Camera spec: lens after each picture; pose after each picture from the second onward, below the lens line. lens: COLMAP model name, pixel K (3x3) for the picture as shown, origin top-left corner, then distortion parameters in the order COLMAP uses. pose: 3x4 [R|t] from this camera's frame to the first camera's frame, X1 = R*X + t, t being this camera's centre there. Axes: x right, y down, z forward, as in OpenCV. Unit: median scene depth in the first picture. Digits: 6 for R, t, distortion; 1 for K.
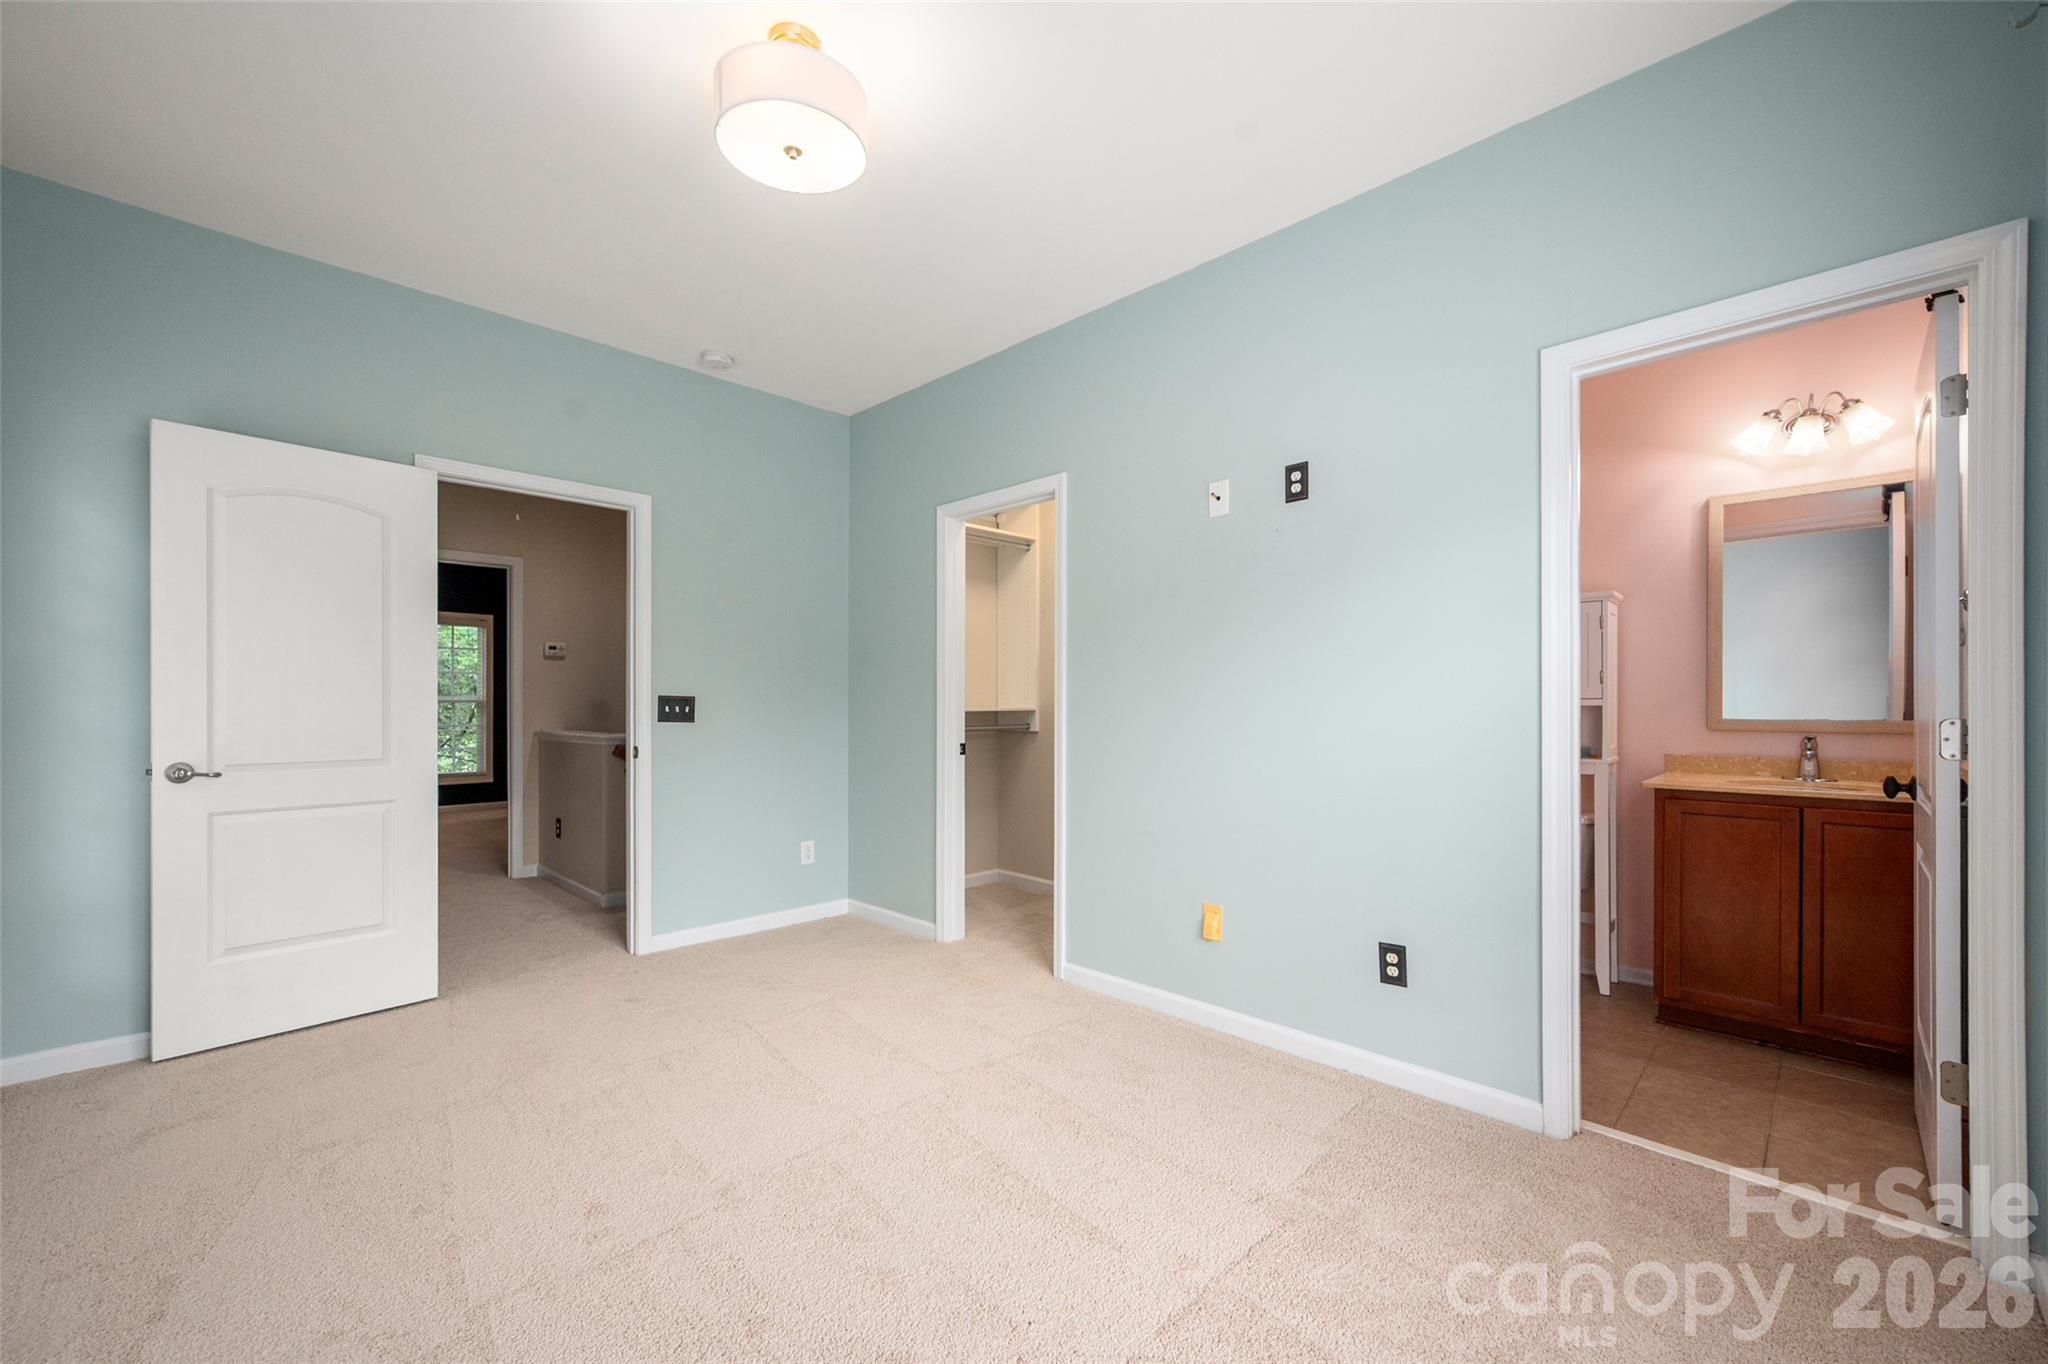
lens RADIAL K [[821.3, 0, 1026.6], [0, 821.3, 702.9], [0, 0, 1]] dist [0.001763, 0.000074]
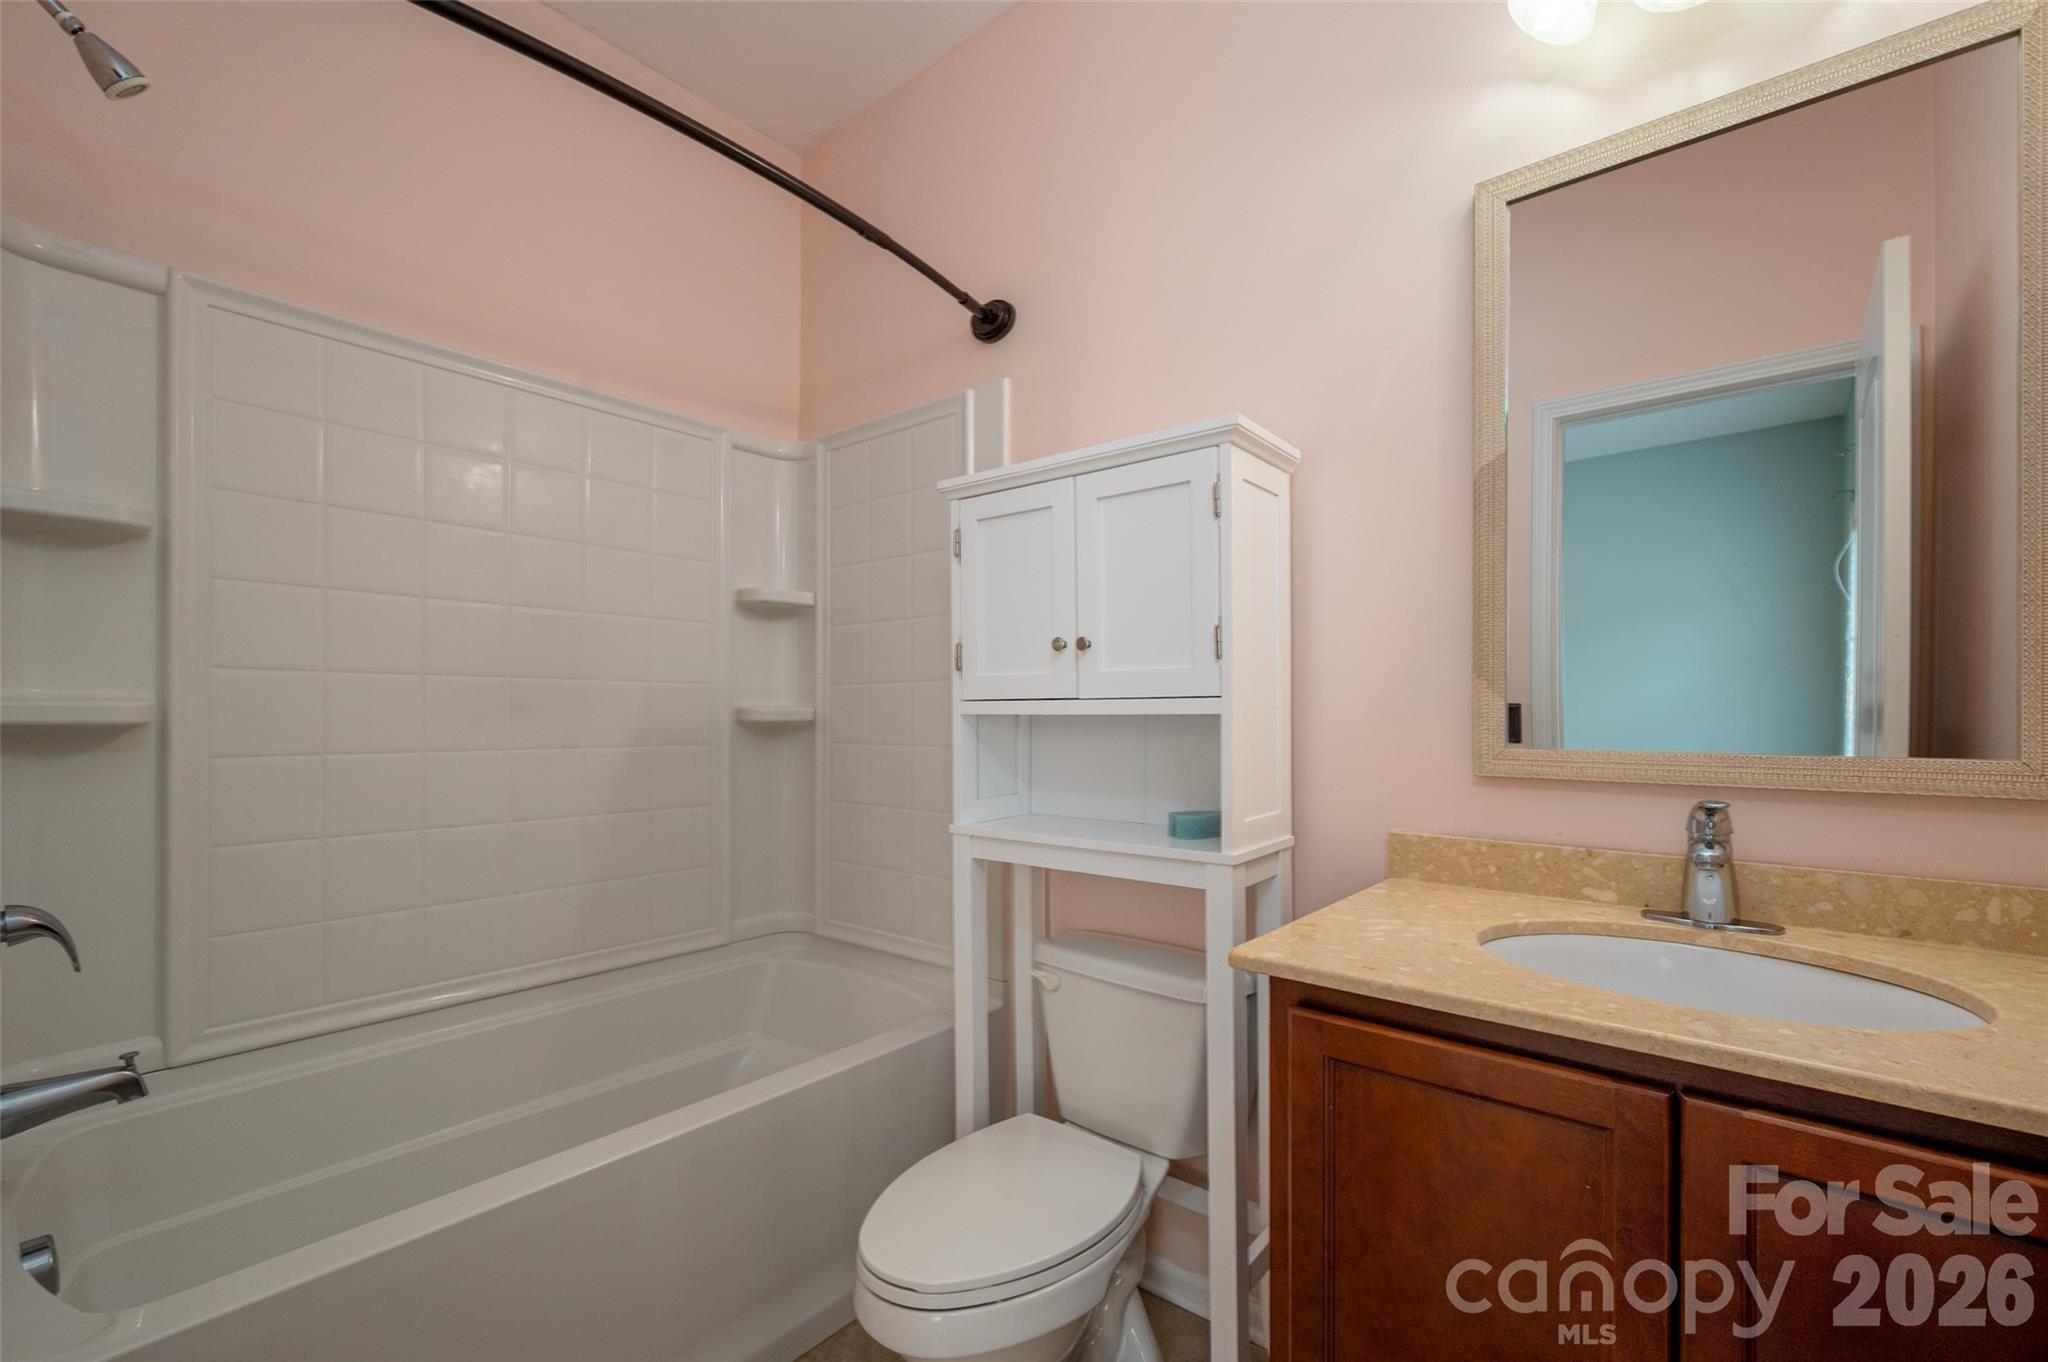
lens RADIAL K [[883.5, 0, 1023.1], [0, 883.5, 702.3], [0, 0, 1]] dist [0.001539, 0.000104]
pose [[0.996211, 0.002411, 0.086933, 0.622562], [-0.001972, 0.999985, -0.005140, -0.000091], [-0.086944, 0.004949, 0.996201, 0.645278]]
